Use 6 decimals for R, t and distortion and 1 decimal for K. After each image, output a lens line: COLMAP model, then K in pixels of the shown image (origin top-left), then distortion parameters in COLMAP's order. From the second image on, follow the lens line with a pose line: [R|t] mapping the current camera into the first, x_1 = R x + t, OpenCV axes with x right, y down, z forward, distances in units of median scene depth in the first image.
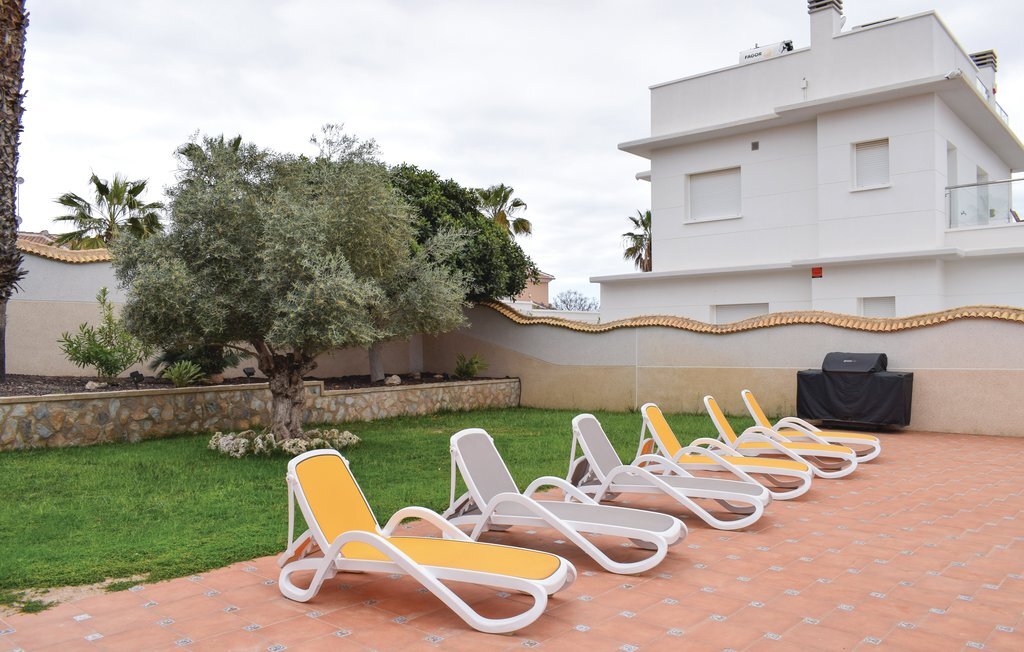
lens RADIAL K [[804.9, 0, 511.2], [0, 804.9, 326.9], [0, 0, 1]] dist [-0.013210, 0.001217]
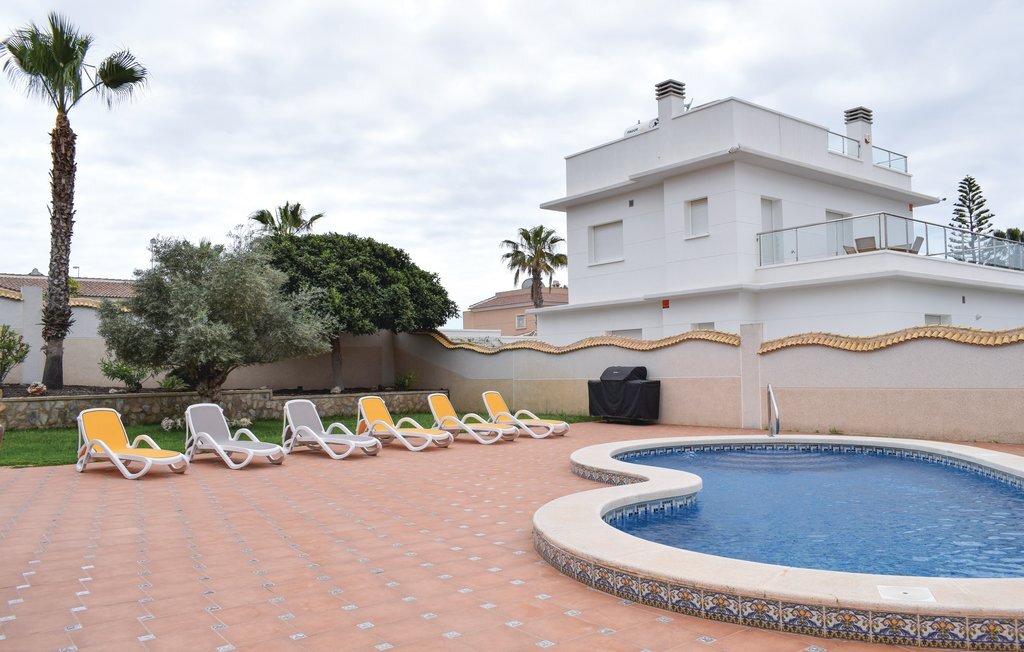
lens RADIAL K [[804.9, 0, 508.8], [0, 804.9, 323.7], [0, 0, 1]] dist [-0.013210, 0.001217]
pose [[0.979828, -0.020688, -0.198770, 0.428459], [0.013868, 0.999268, -0.035642, 0.005069], [0.199362, 0.032167, 0.979398, -0.308625]]
